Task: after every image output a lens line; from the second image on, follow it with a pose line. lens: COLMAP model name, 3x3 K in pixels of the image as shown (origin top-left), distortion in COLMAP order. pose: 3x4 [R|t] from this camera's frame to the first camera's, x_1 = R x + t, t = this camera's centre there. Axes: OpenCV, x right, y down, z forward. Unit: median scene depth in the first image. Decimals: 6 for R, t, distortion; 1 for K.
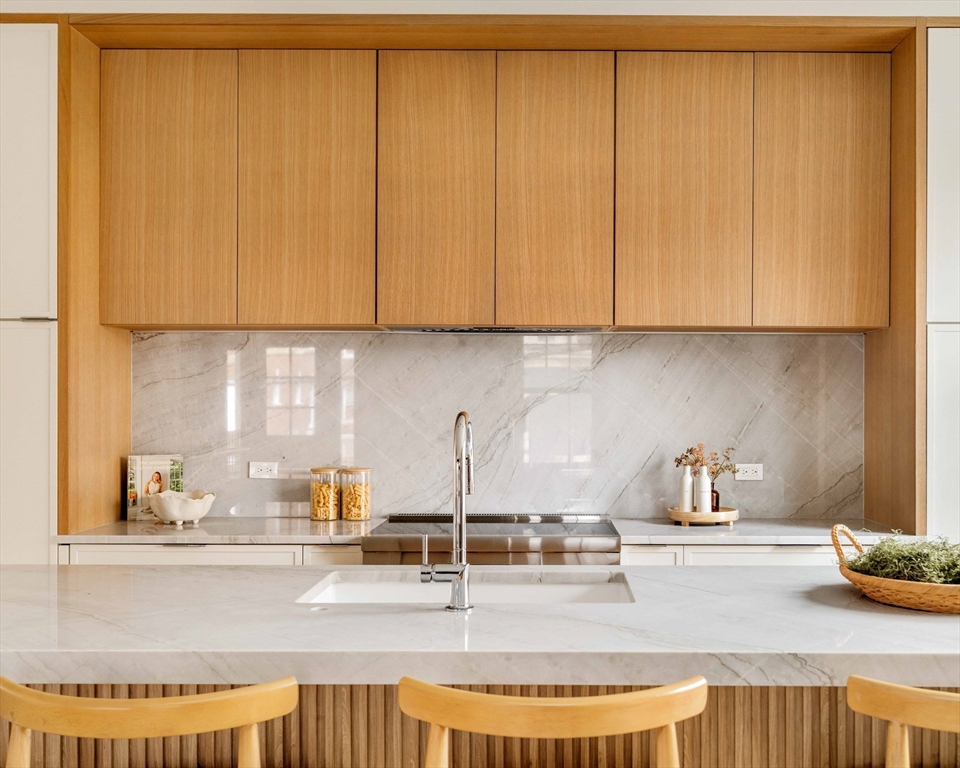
lens RADIAL K [[961.2, 0, 588.9], [0, 961.2, 389.6], [0, 0, 1]] dist [-0.002001, -0.004169]
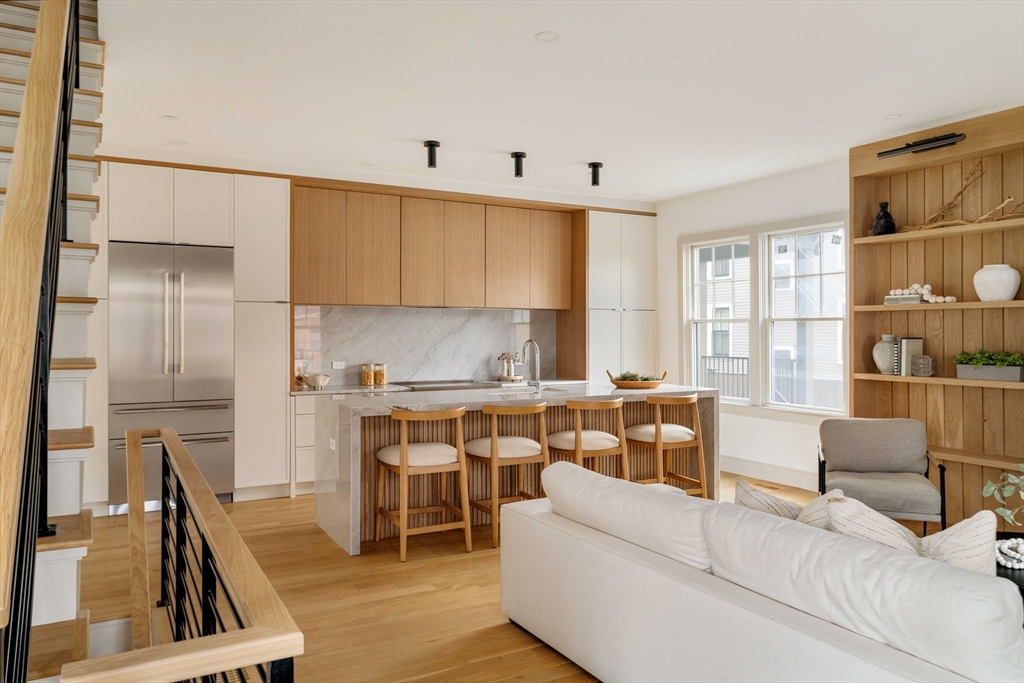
lens RADIAL K [[739.0, 0, 516.8], [0, 739.0, 332.5], [0, 0, 1]] dist [0.007133, -0.000391]
pose [[0.873028, -0.000227, 0.487669, -0.897107], [-0.004245, 0.999958, 0.008066, -0.013541], [-0.487651, -0.009112, 0.872991, -0.836565]]
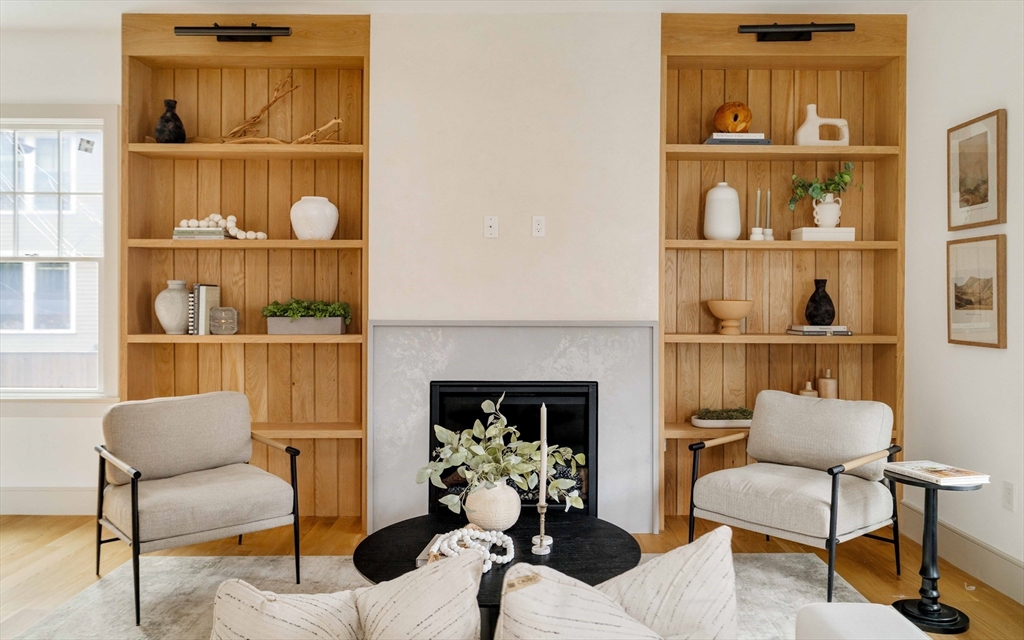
lens RADIAL K [[759.8, 0, 524.0], [0, 759.8, 296.0], [0, 0, 1]] dist [0.000190, 0.000162]
pose [[-0.005585, 0.003747, 0.999977, -0.633925], [-0.009119, 0.999951, -0.003798, 0.024455], [-0.999943, -0.009140, -0.005551, -0.384329]]
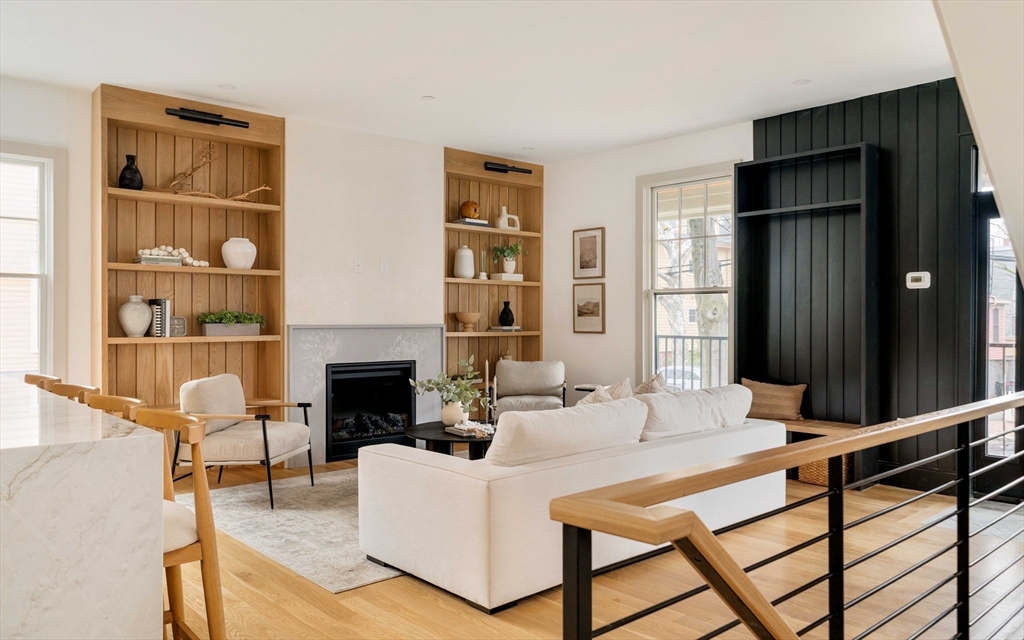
lens RADIAL K [[754.0, 0, 493.0], [0, 754.0, 319.9], [0, 0, 1]] dist [-0.000572, -0.000992]
pose [[-0.659262, -0.001343, 0.751912, -1.067125], [-0.005754, 0.999978, -0.003259, 0.050696], [-0.751891, -0.006475, -0.659255, 0.623363]]
